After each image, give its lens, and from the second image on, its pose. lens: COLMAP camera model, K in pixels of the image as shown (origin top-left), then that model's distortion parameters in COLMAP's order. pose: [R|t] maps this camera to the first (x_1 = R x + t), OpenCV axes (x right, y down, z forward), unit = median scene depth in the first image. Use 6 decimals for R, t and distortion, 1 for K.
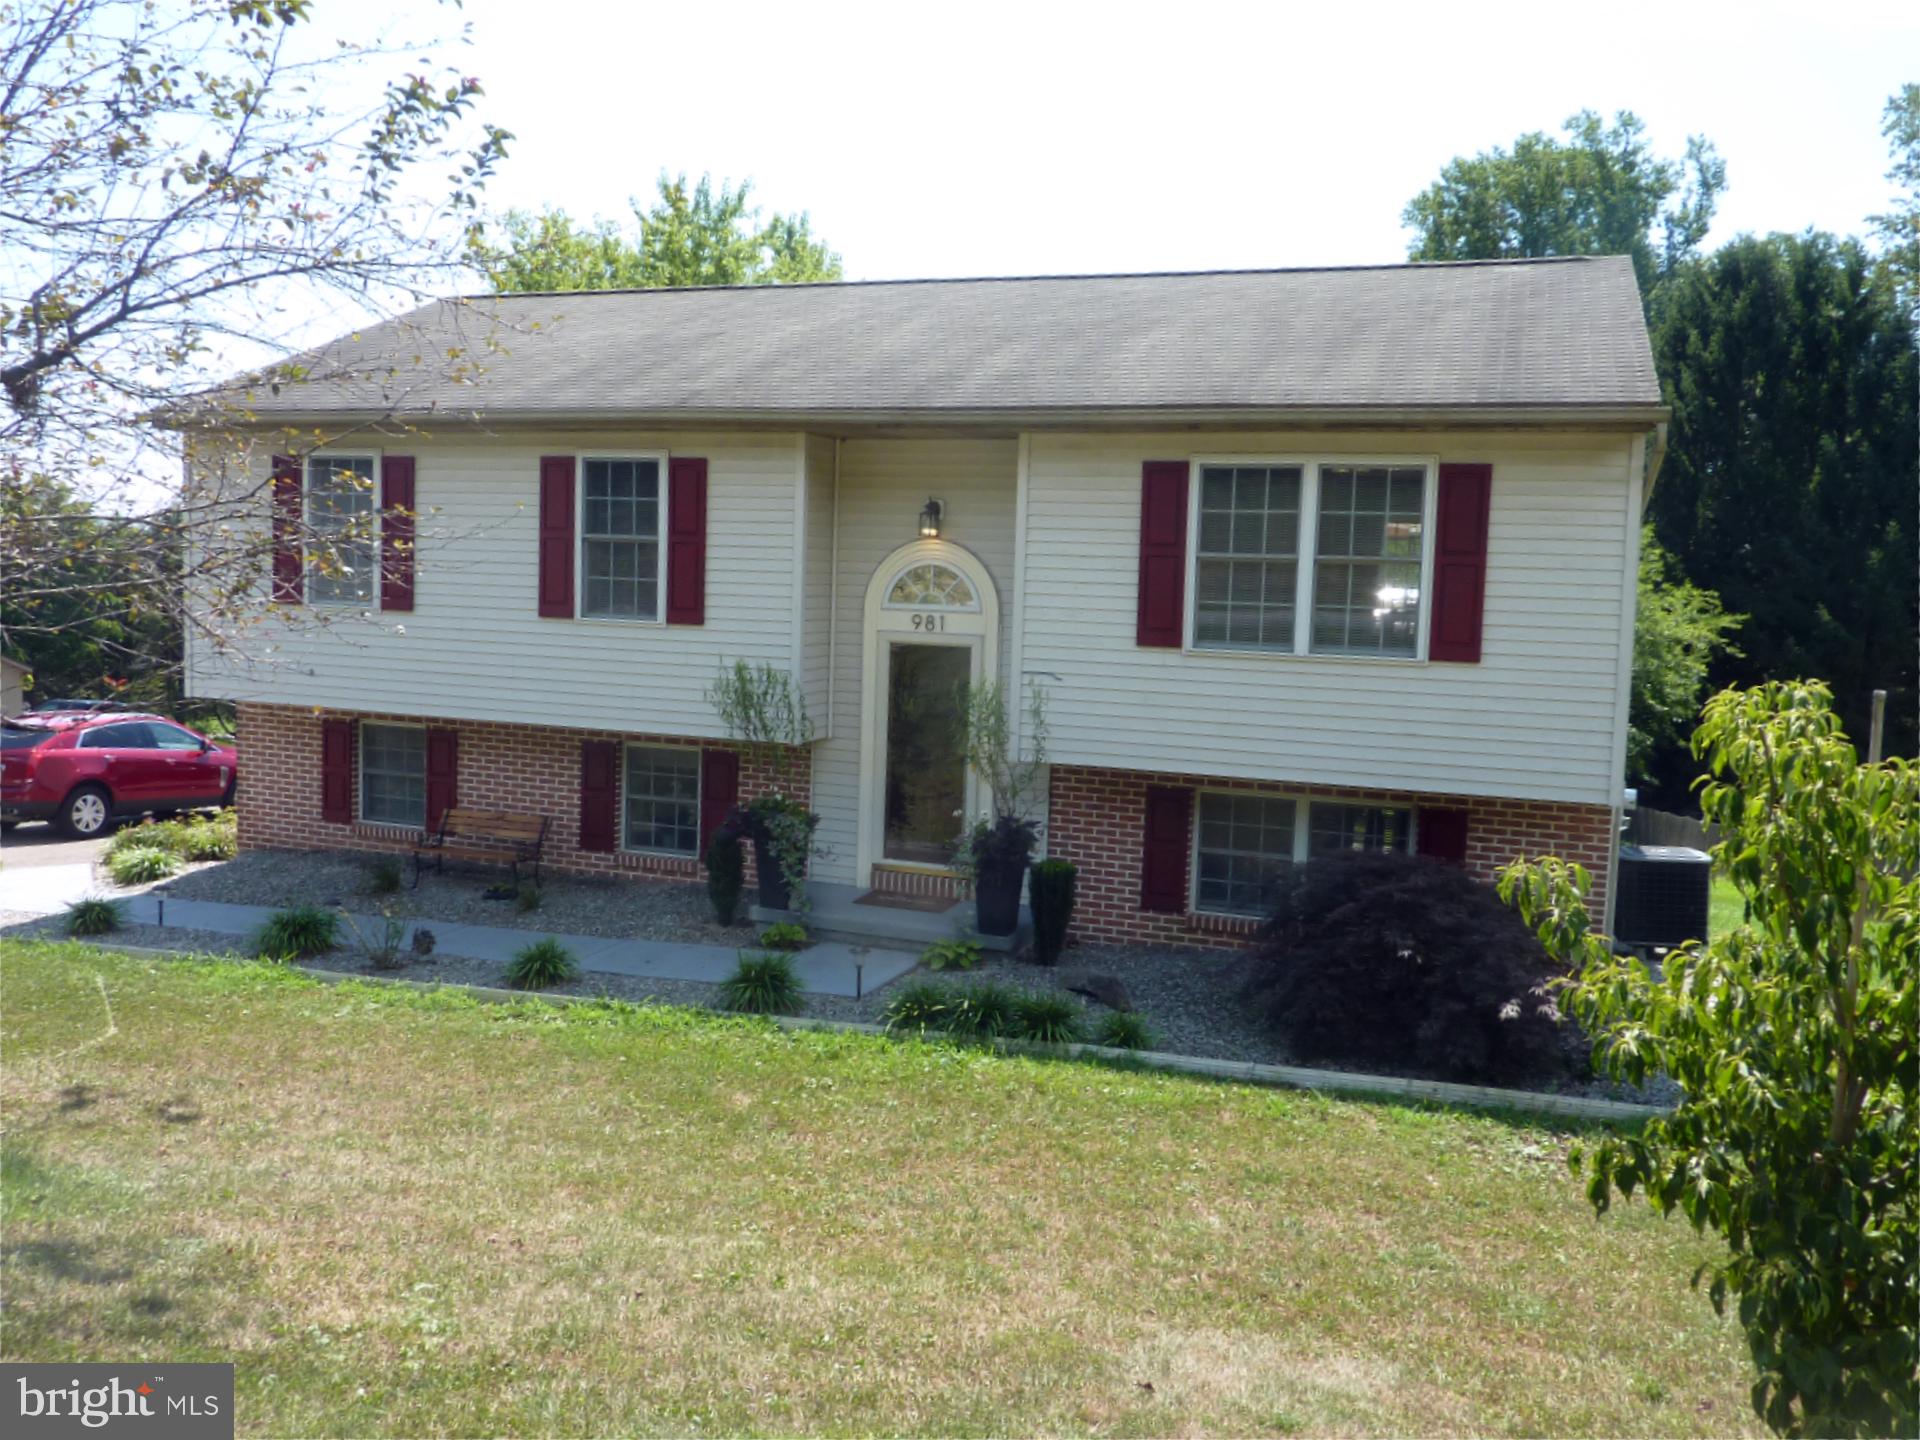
lens RADIAL K [[1542.4, 0, 960.0], [0, 1542.4, 720.0], [0, 0, 1]] dist [-0.021522, -0.000634]
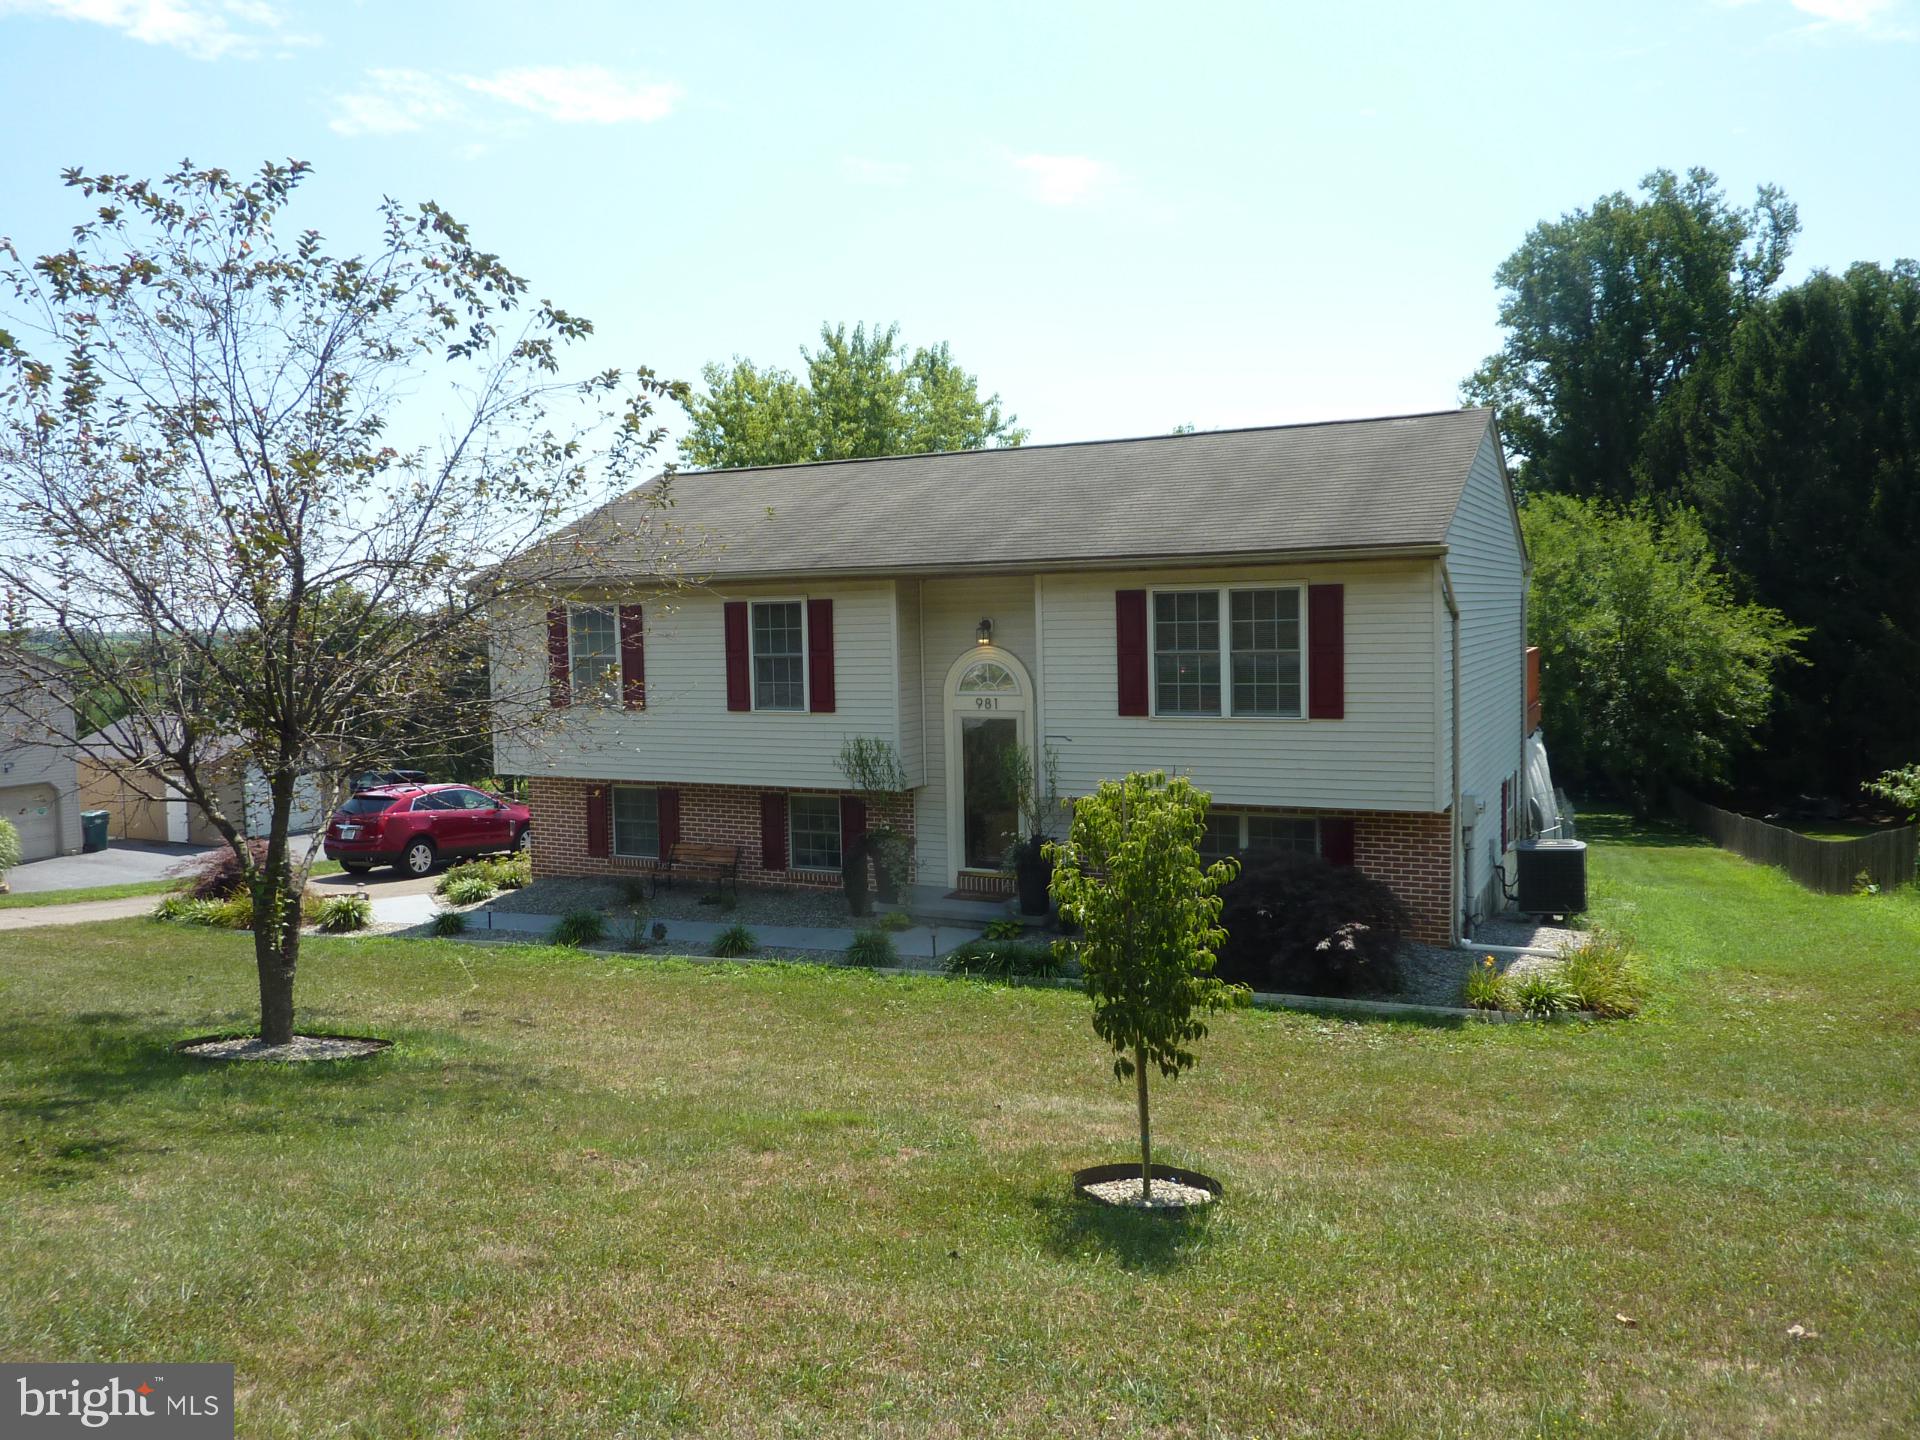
lens RADIAL K [[1429.0, 0, 960.0], [0, 1429.0, 720.0], [0, 0, 1]] dist [-0.002001, -0.006700]
pose [[0.990834, -0.047387, -0.126504, 0.118407], [0.044546, 0.998690, -0.025198, -0.014080], [0.127533, 0.019332, 0.991646, -0.323154]]
